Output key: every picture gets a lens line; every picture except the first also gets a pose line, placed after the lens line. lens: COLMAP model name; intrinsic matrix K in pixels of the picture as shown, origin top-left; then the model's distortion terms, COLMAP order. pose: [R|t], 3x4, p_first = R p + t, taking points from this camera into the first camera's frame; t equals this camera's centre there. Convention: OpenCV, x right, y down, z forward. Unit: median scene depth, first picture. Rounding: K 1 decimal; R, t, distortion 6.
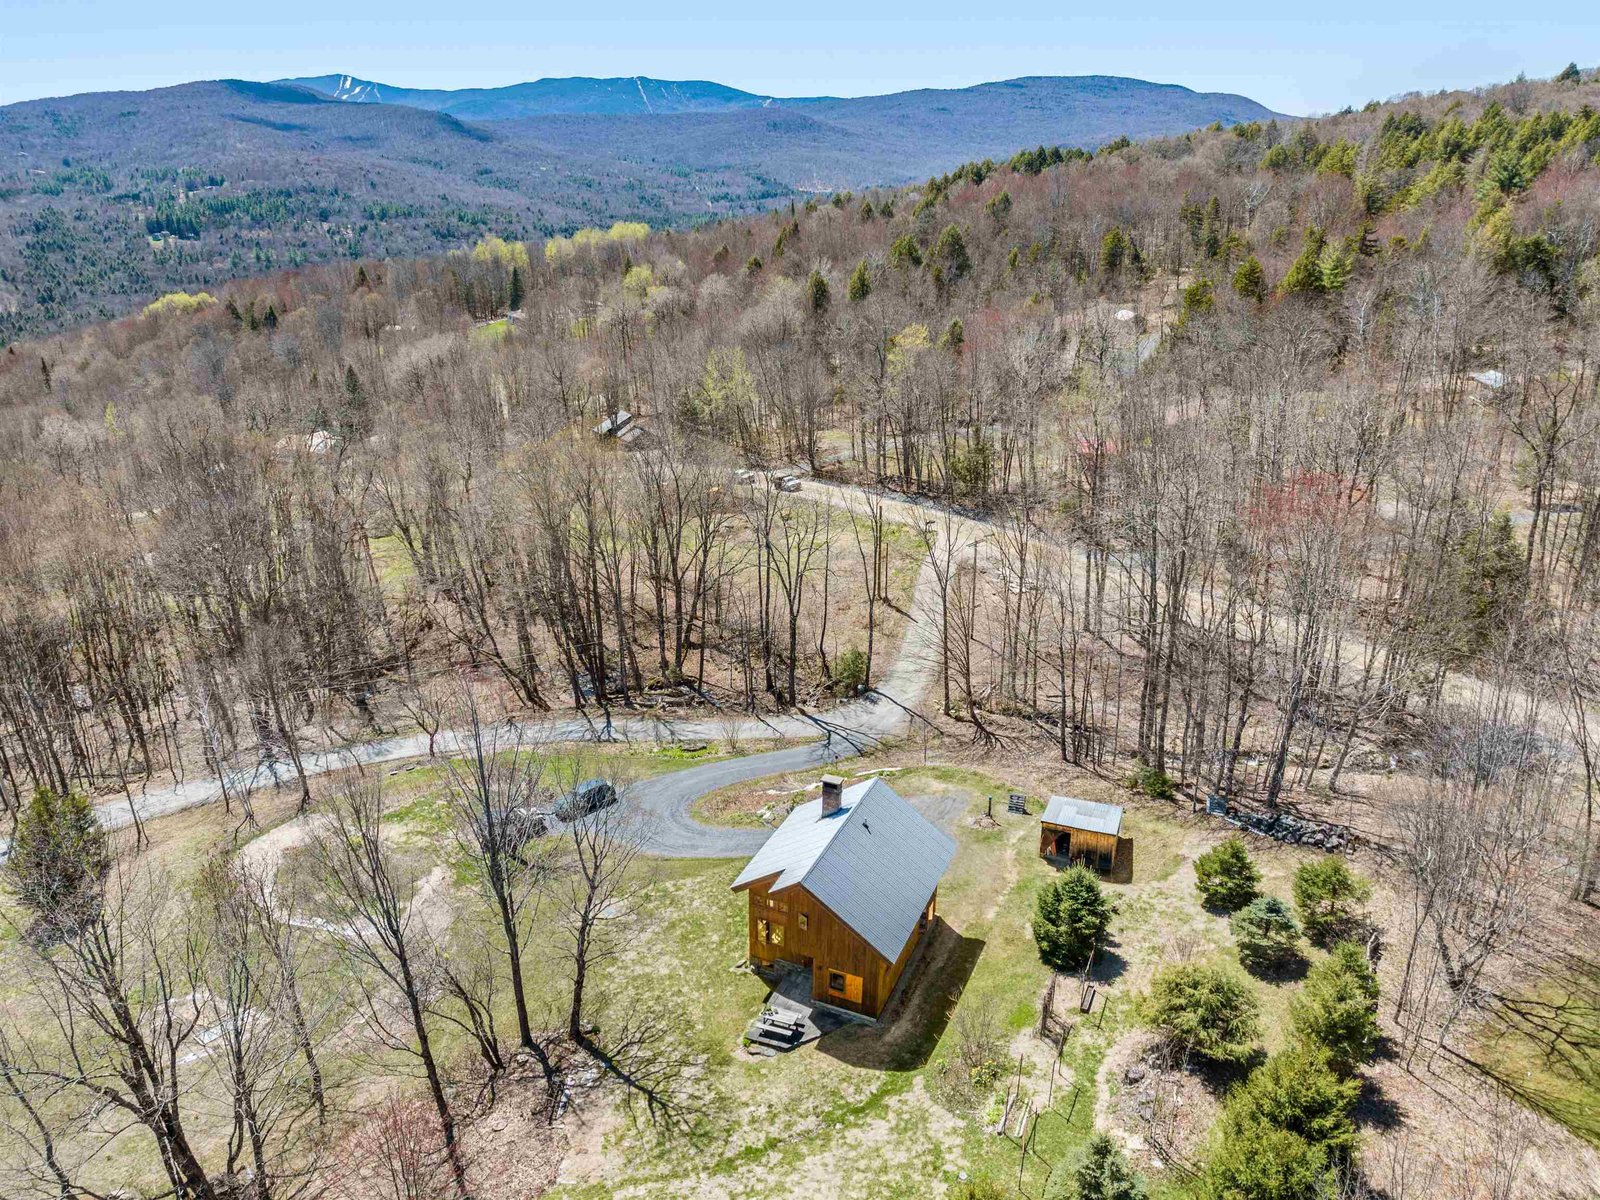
lens RADIAL K [[1138.8, 0, 800.0], [0, 1138.8, 600.0], [0, 0, 1]] dist [-0.062848, 0.036450]
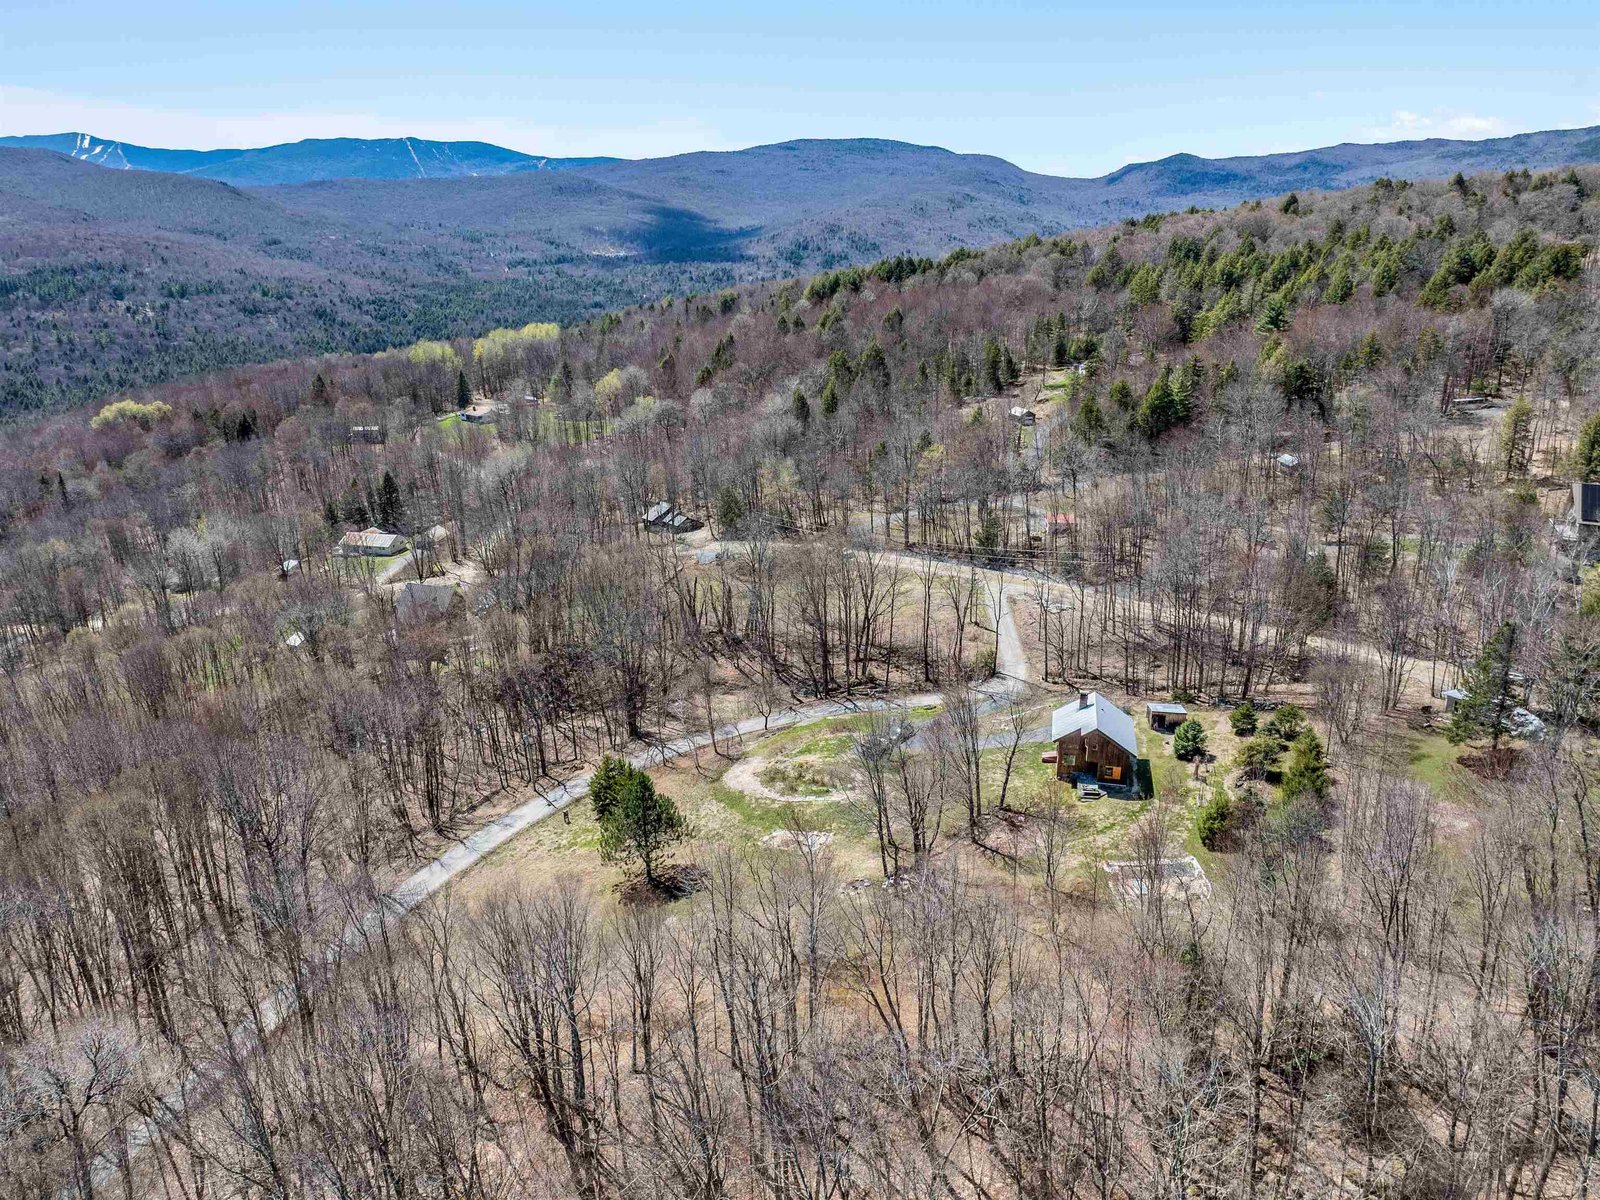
lens RADIAL K [[1138.8, 0, 800.0], [0, 1138.8, 600.0], [0, 0, 1]] dist [-0.062848, 0.036450]
pose [[0.981962, -0.066371, 0.177048, -0.165794], [0.073899, 0.996606, -0.036262, 0.002554], [-0.174040, 0.048691, 0.983534, -0.206388]]
